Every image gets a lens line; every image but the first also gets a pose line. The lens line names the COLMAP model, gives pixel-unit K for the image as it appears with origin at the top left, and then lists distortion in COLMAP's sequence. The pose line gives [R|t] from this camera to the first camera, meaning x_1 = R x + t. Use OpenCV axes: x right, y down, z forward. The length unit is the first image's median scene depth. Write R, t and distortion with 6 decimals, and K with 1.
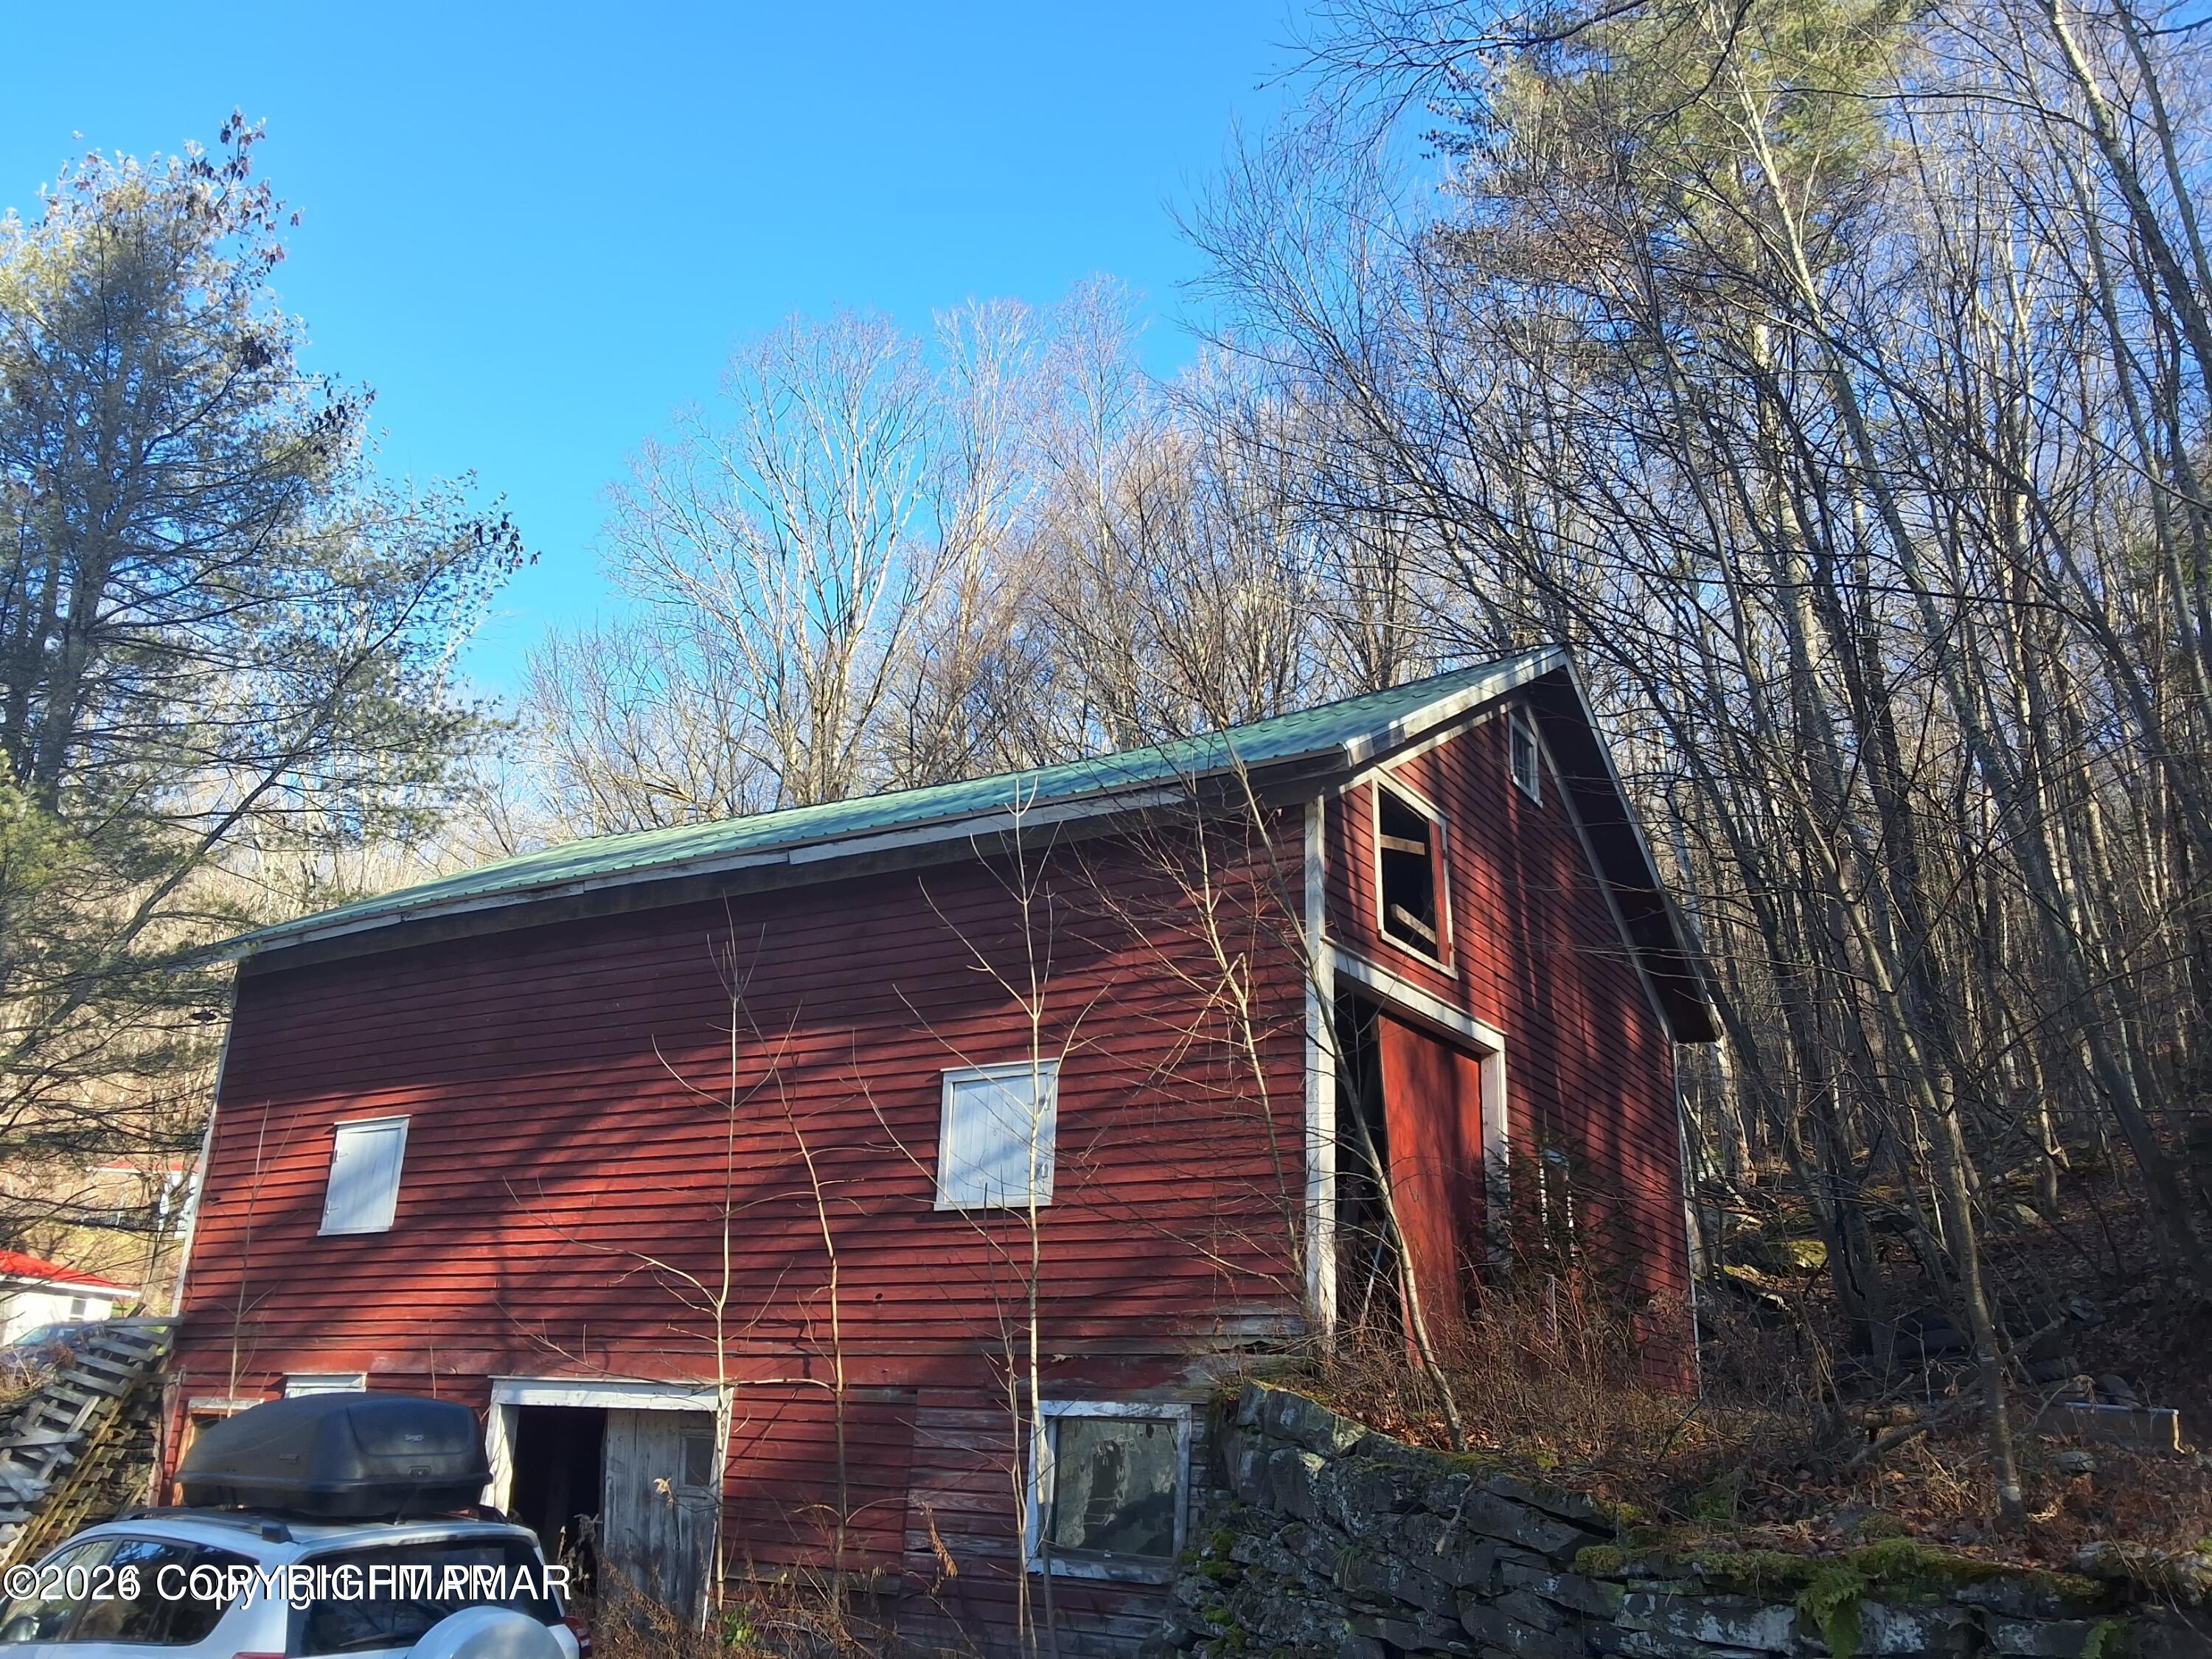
lens RADIAL K [[1627.8, 0, 1121.6], [0, 1627.8, 818.6], [0, 0, 1]] dist [0.108570, -0.146266]
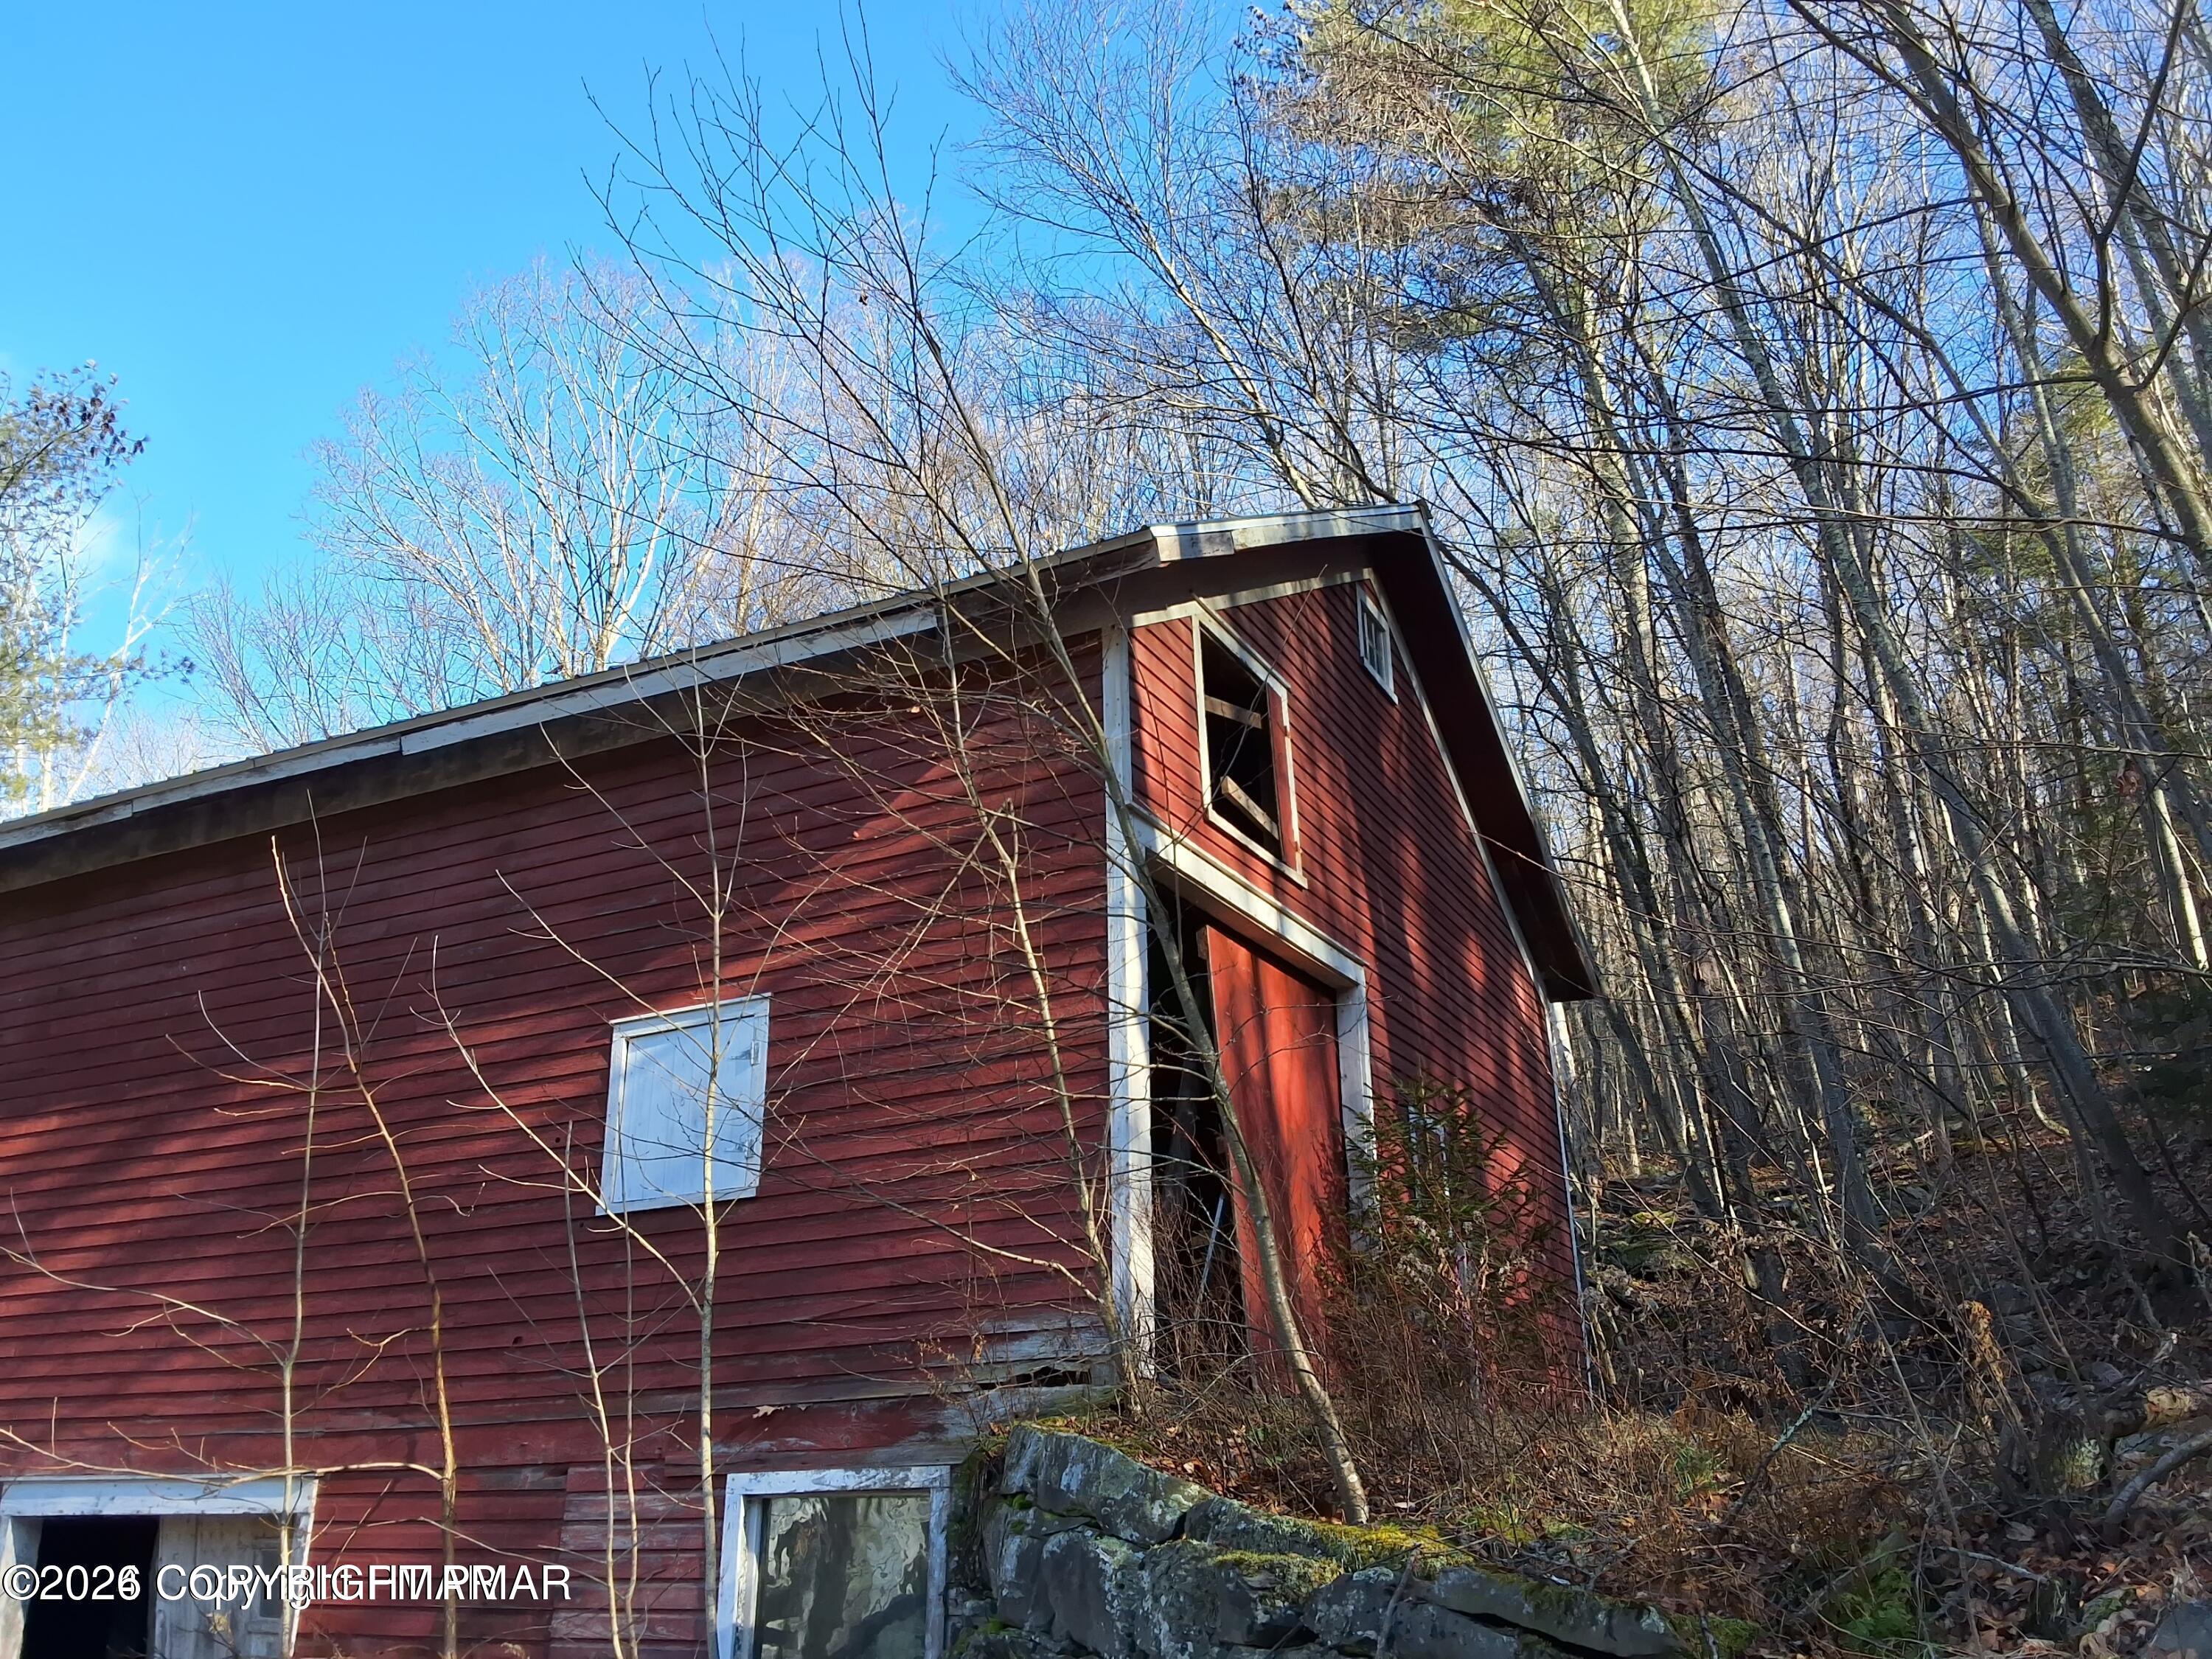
lens RADIAL K [[1786.3, 0, 1103.5], [0, 1786.3, 787.2], [0, 0, 1]] dist [0.104338, -0.148261]
pose [[0.994605, -0.018777, 0.102024, 0.031345], [0.020342, 0.999691, -0.014315, 0.075722], [-0.101724, 0.016313, 0.994679, 0.212416]]
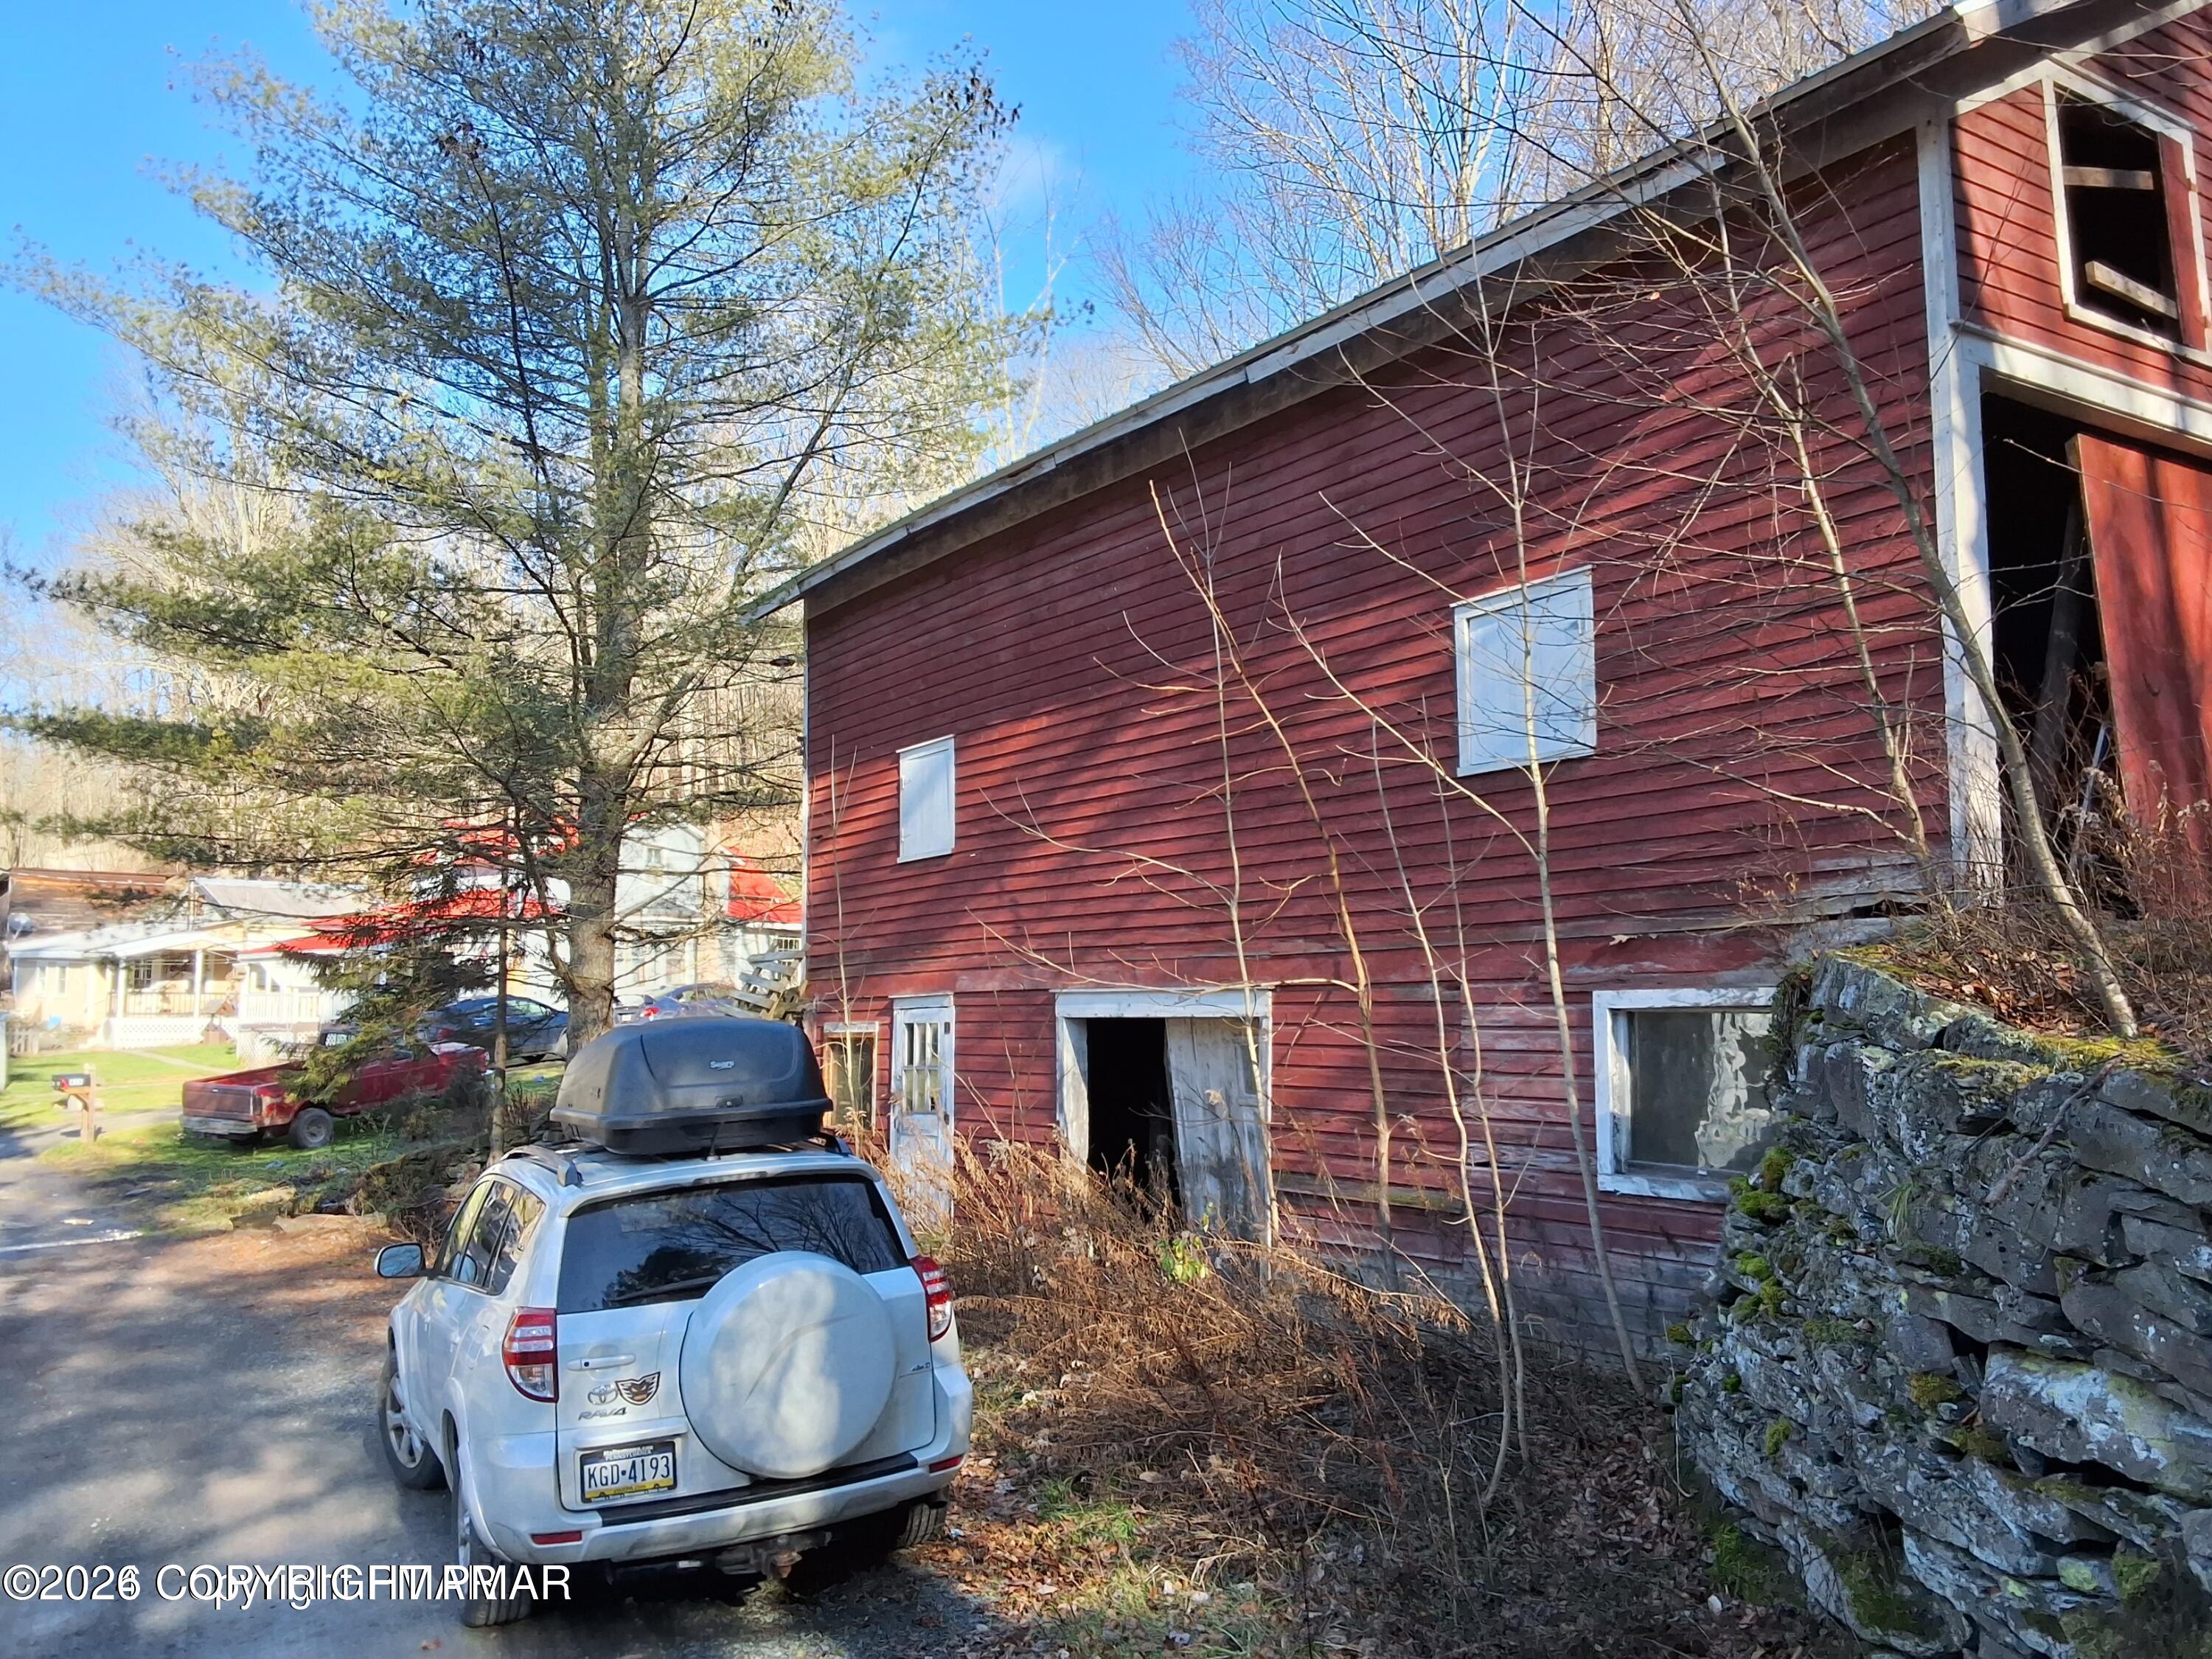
lens RADIAL K [[1786.3, 0, 1103.5], [0, 1786.3, 787.2], [0, 0, 1]] dist [0.104338, -0.148261]
pose [[0.915156, -0.094835, -0.391786, 0.077351], [0.178109, 0.967041, 0.181958, 0.058630], [0.361617, -0.236301, 0.901884, 0.156105]]
